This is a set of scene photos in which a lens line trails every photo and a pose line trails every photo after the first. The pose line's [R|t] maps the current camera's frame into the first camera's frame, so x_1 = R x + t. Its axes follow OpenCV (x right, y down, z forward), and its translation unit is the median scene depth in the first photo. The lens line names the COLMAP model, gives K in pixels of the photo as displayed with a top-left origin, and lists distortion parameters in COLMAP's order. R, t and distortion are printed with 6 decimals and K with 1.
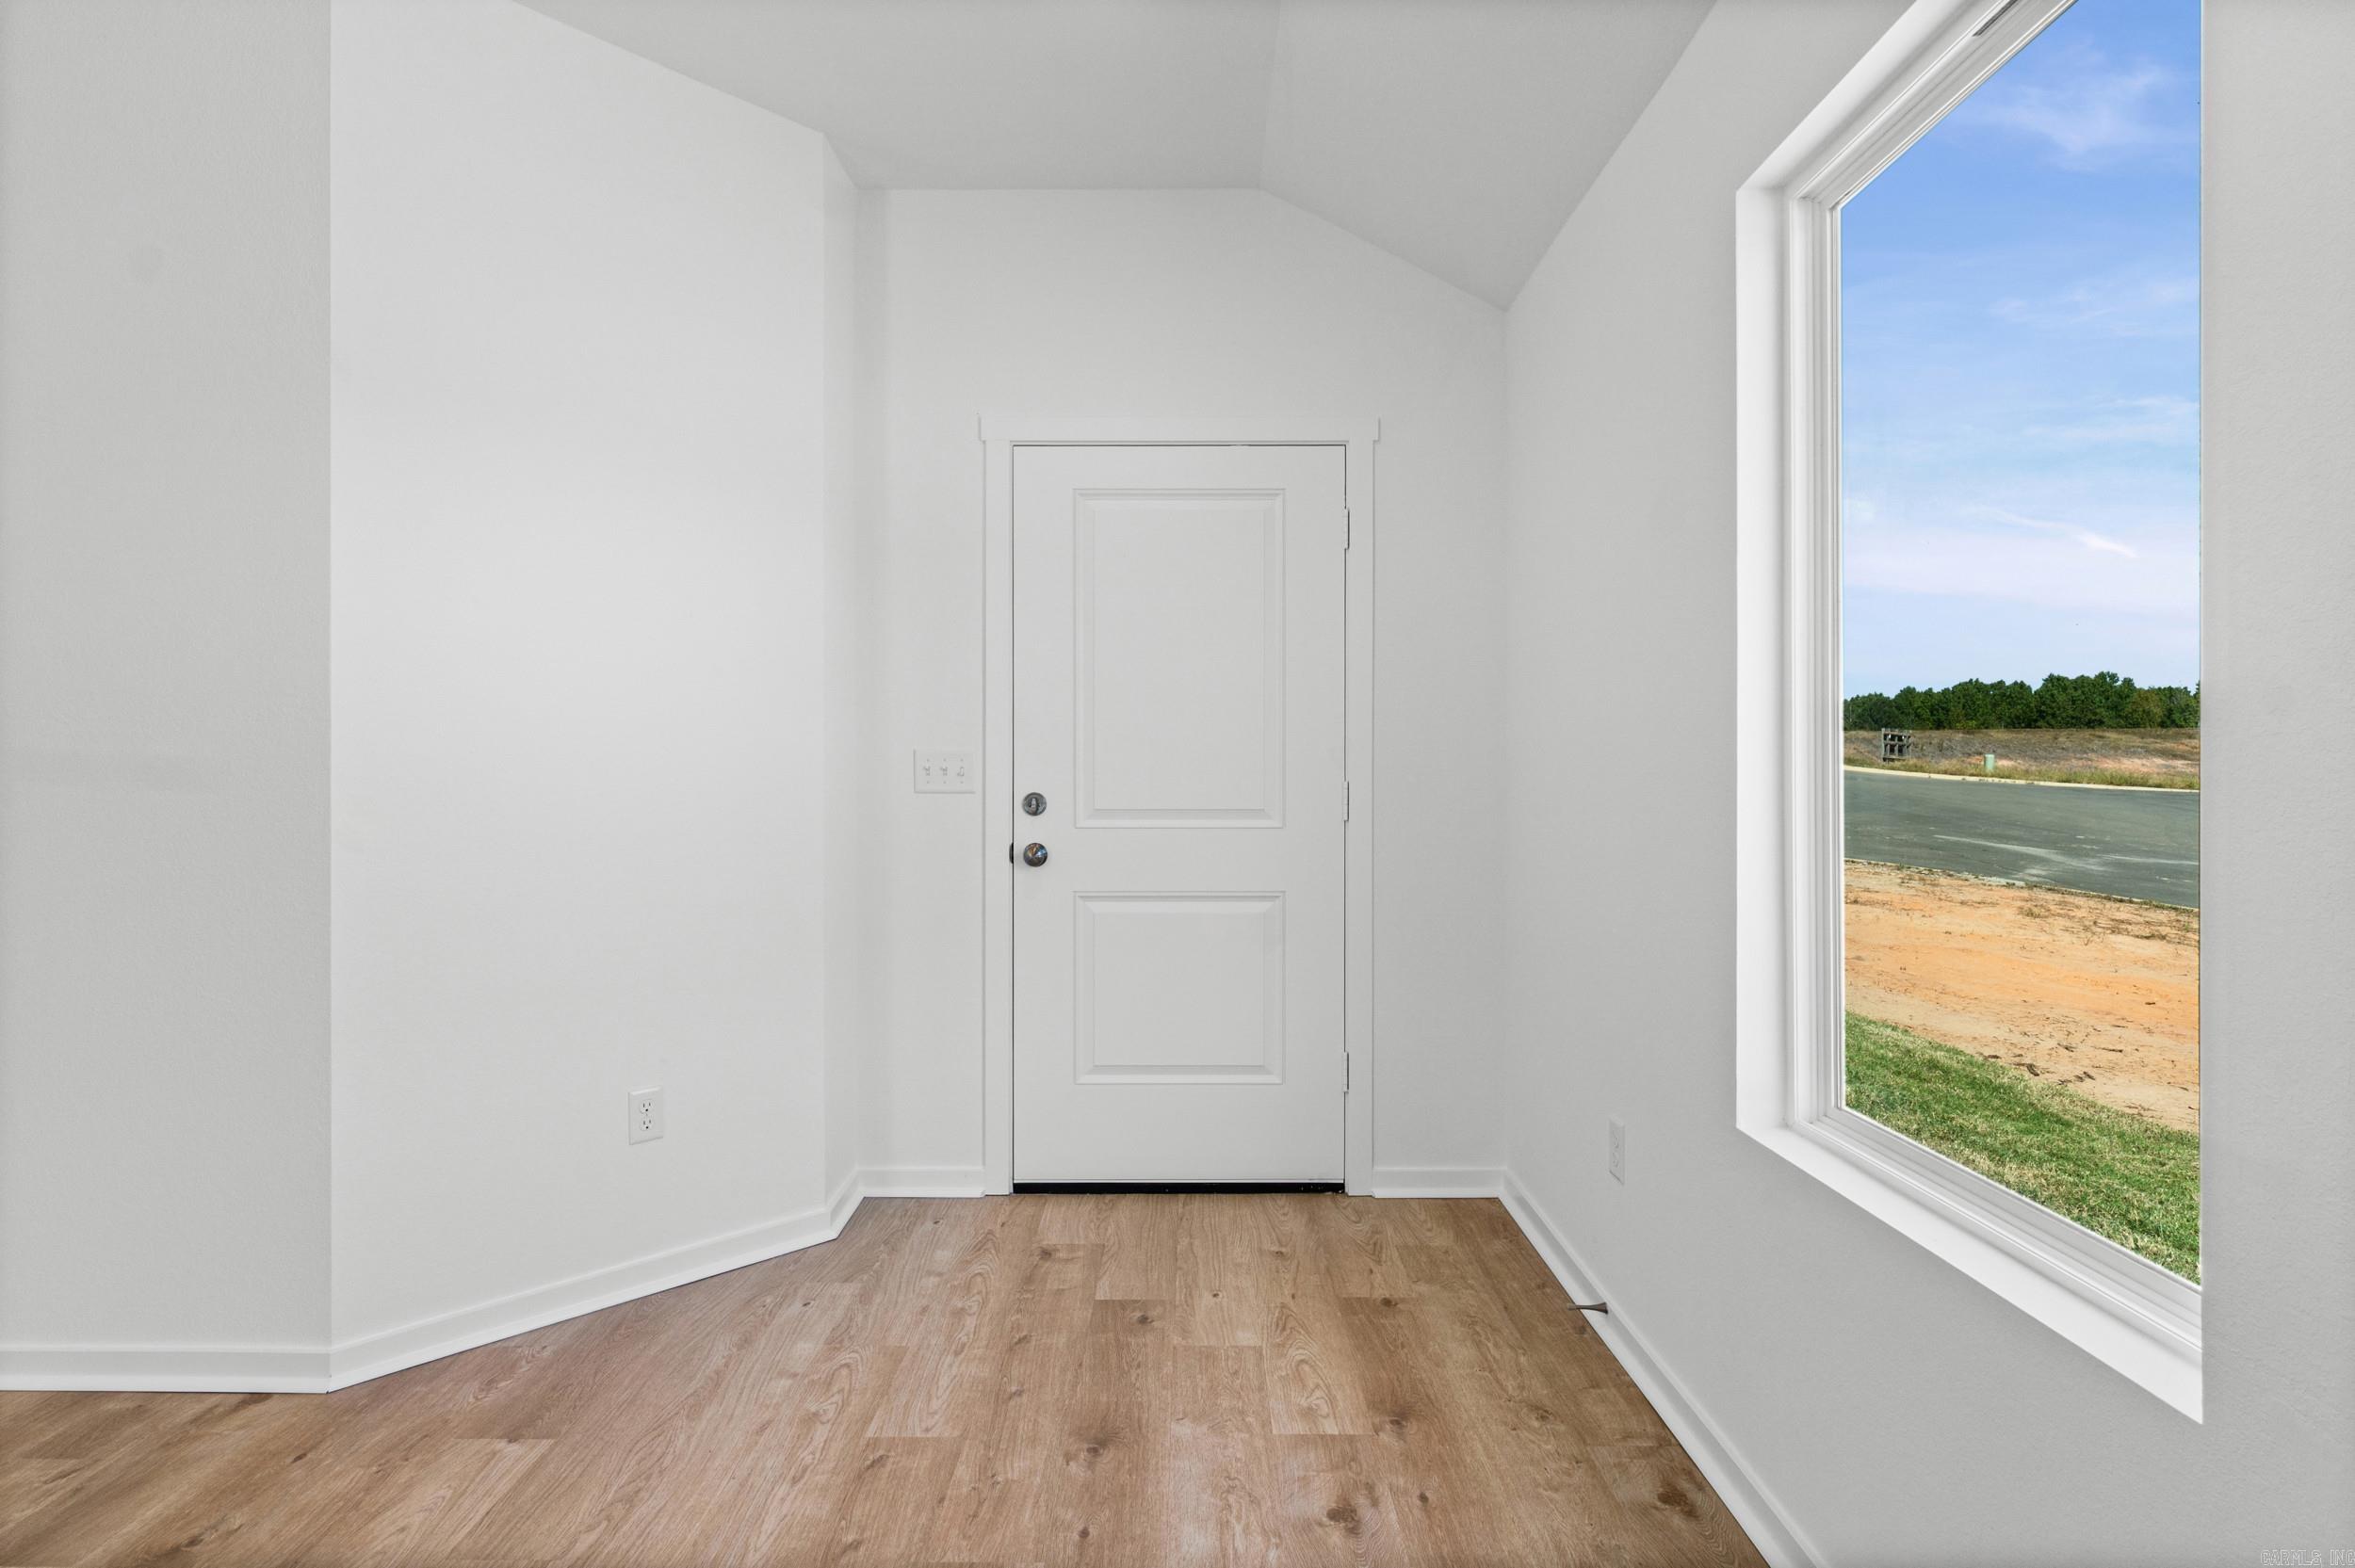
lens RADIAL K [[1210.1, 0, 1188.1], [0, 1210.1, 766.3], [0, 0, 1]] dist [-0.007979, 0.004194]
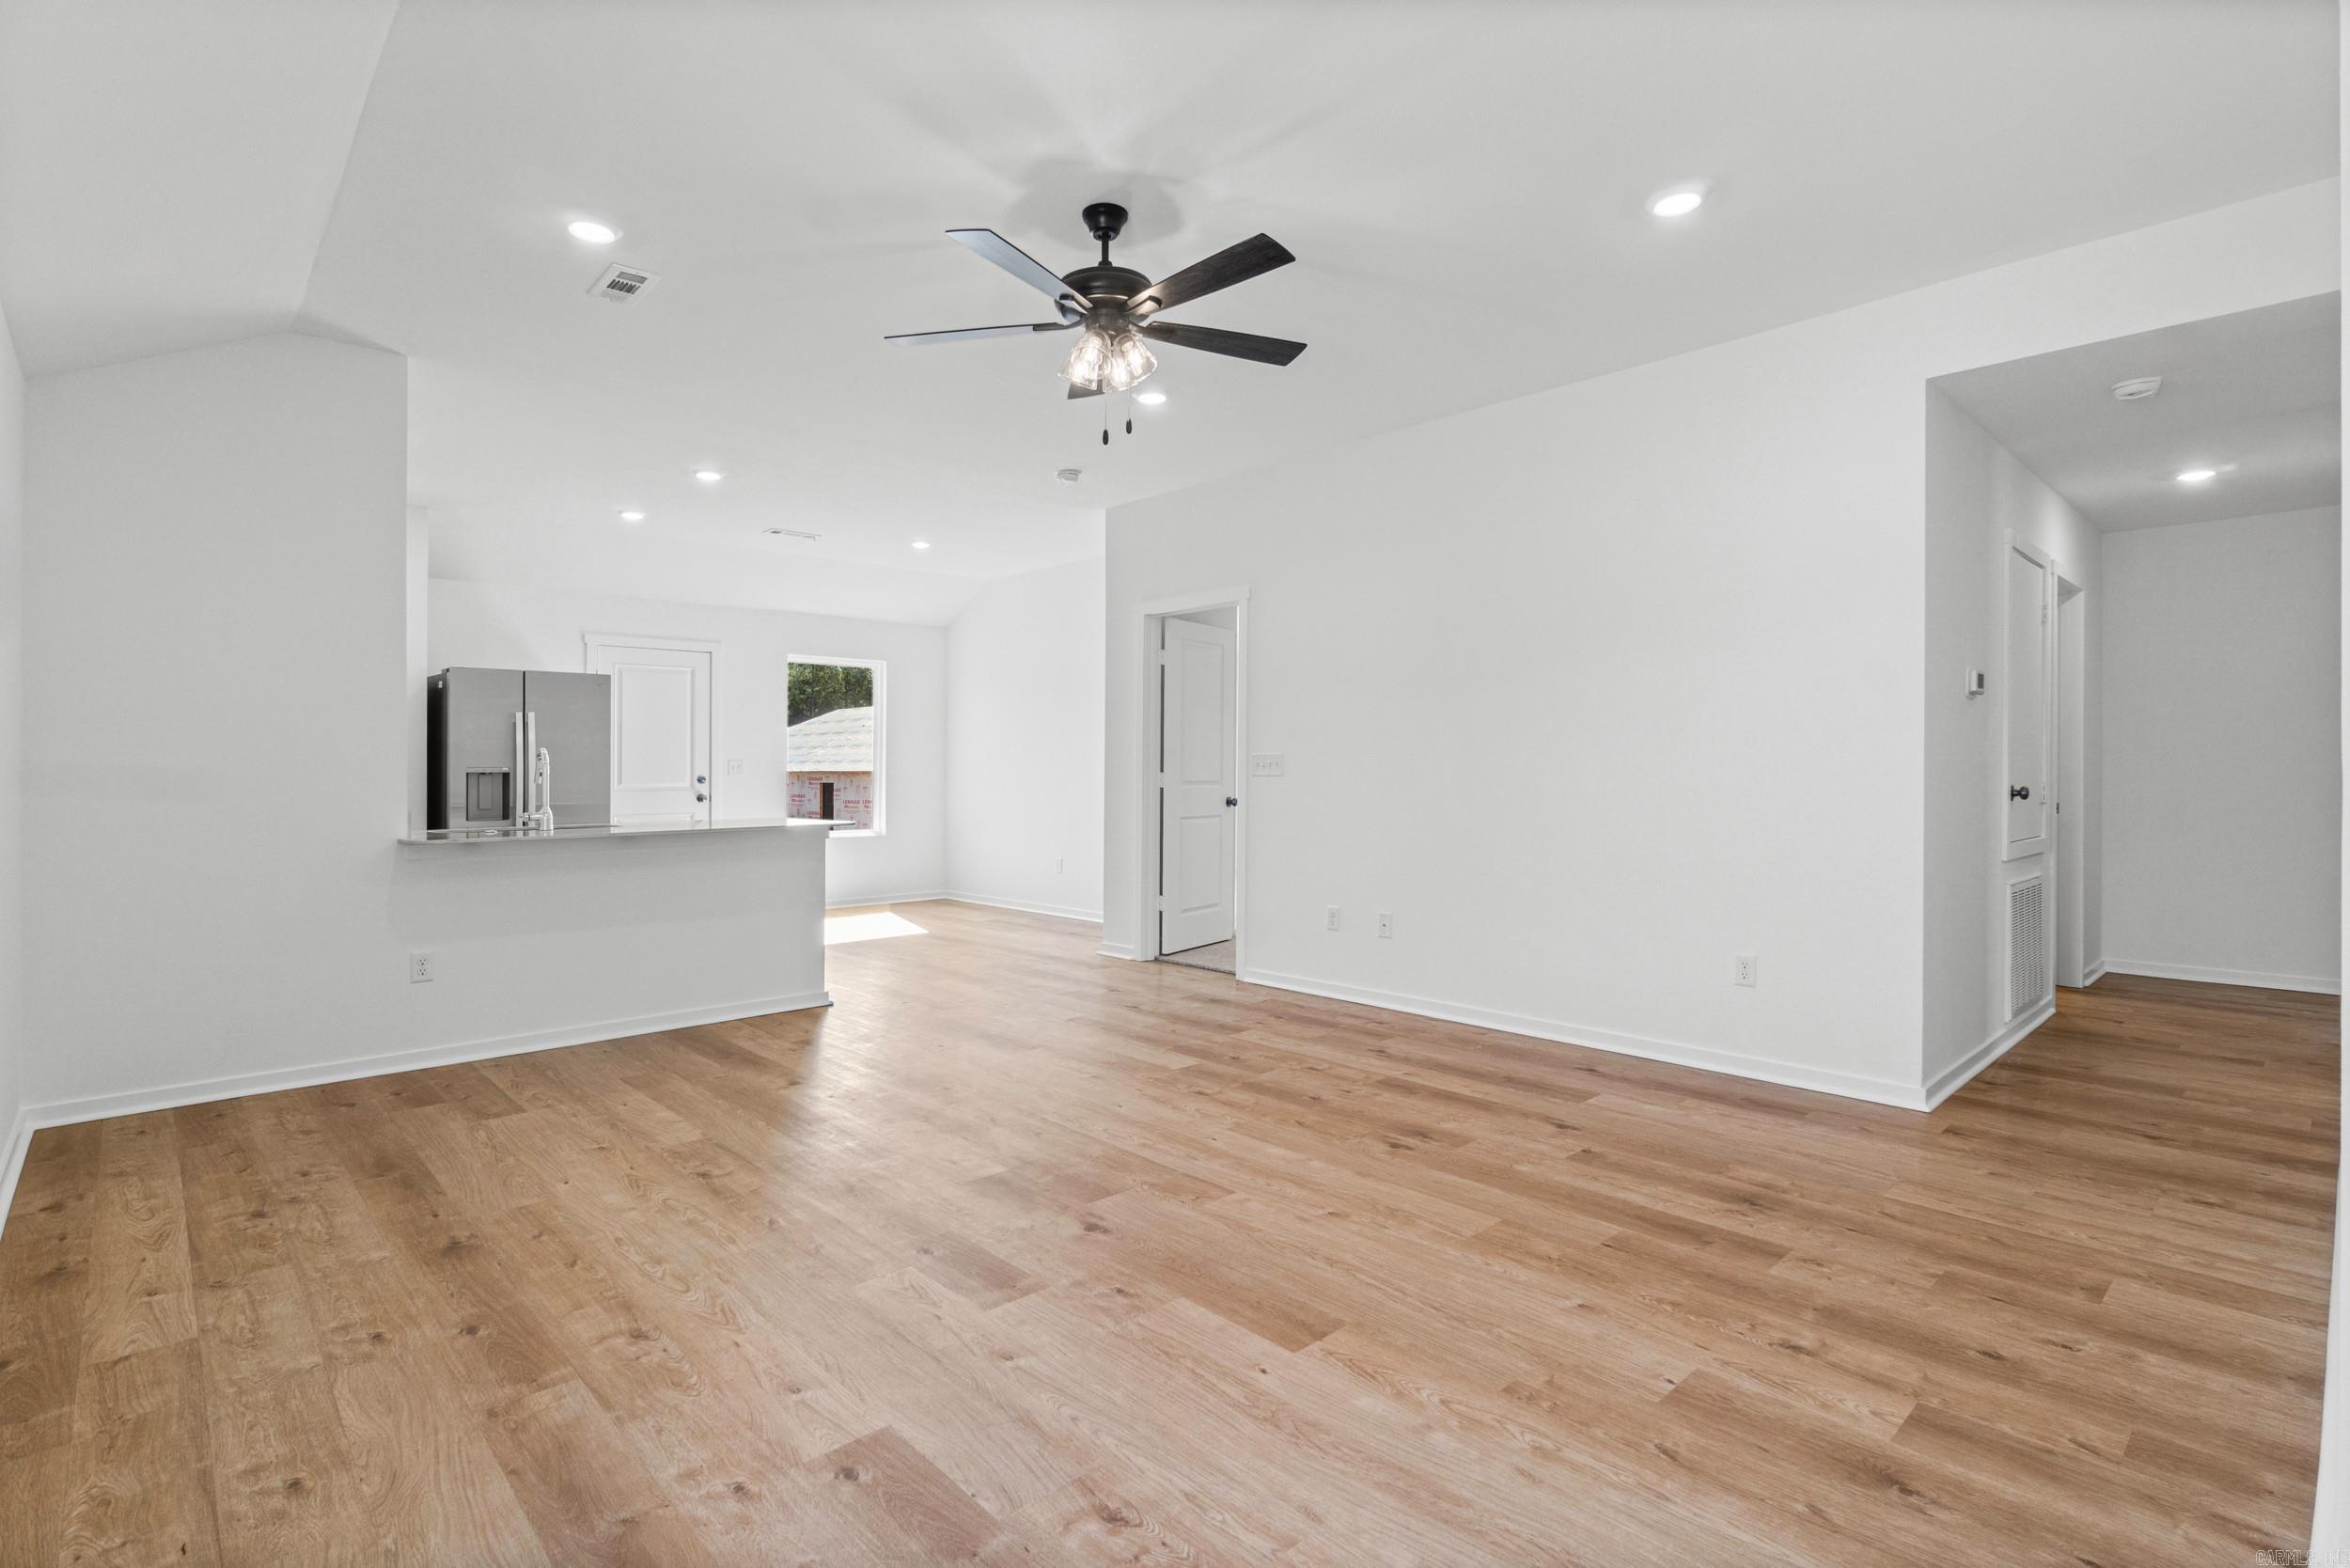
lens RADIAL K [[1111.6, 0, 1145.8], [0, 1111.6, 760.8], [0, 0, 1]] dist [-0.007960, 0.000731]
pose [[-0.737826, -0.002093, -0.674988, 0.182432], [0.006500, 0.999927, -0.010205, 0.004430], [0.674960, -0.011916, -0.737758, 0.714611]]
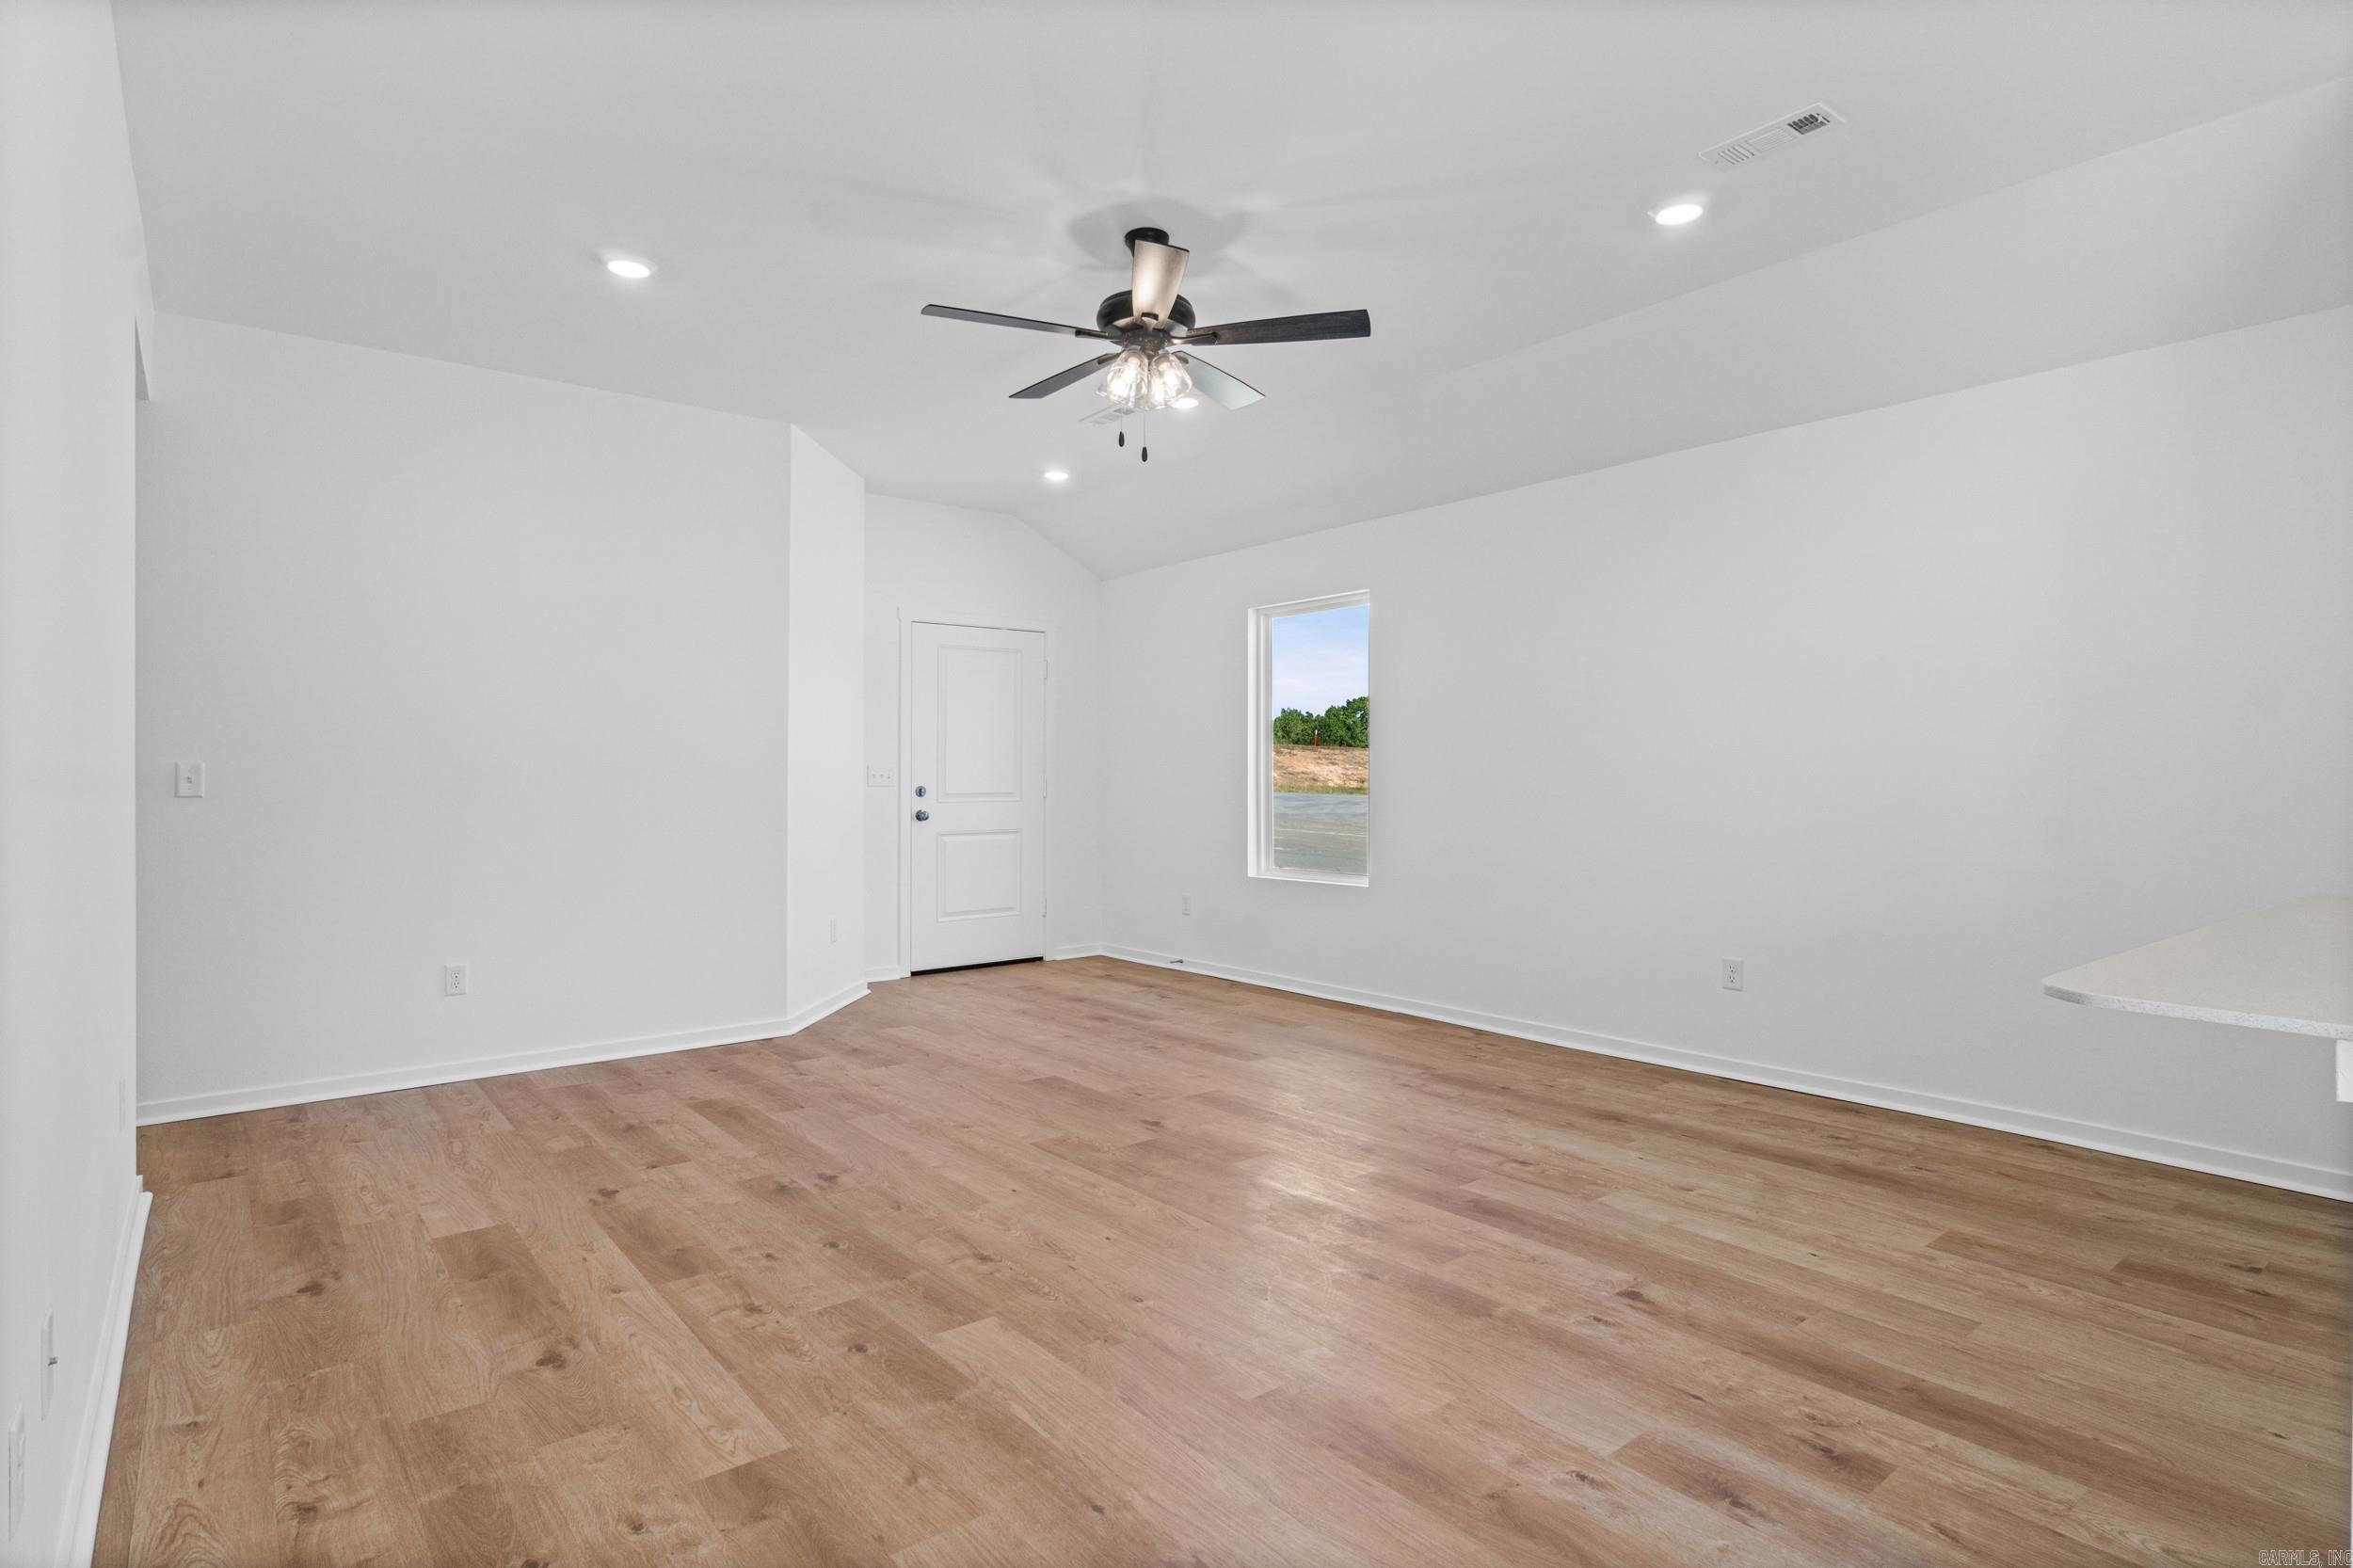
lens RADIAL K [[1209.2, 0, 1163.7], [0, 1209.2, 784.0], [0, 0, 1]] dist [-0.007979, 0.004194]
pose [[0.778293, -0.008092, 0.627849, -1.147701], [0.001660, 0.999940, 0.010830, -0.004709], [-0.627899, -0.007387, 0.778259, -0.934347]]
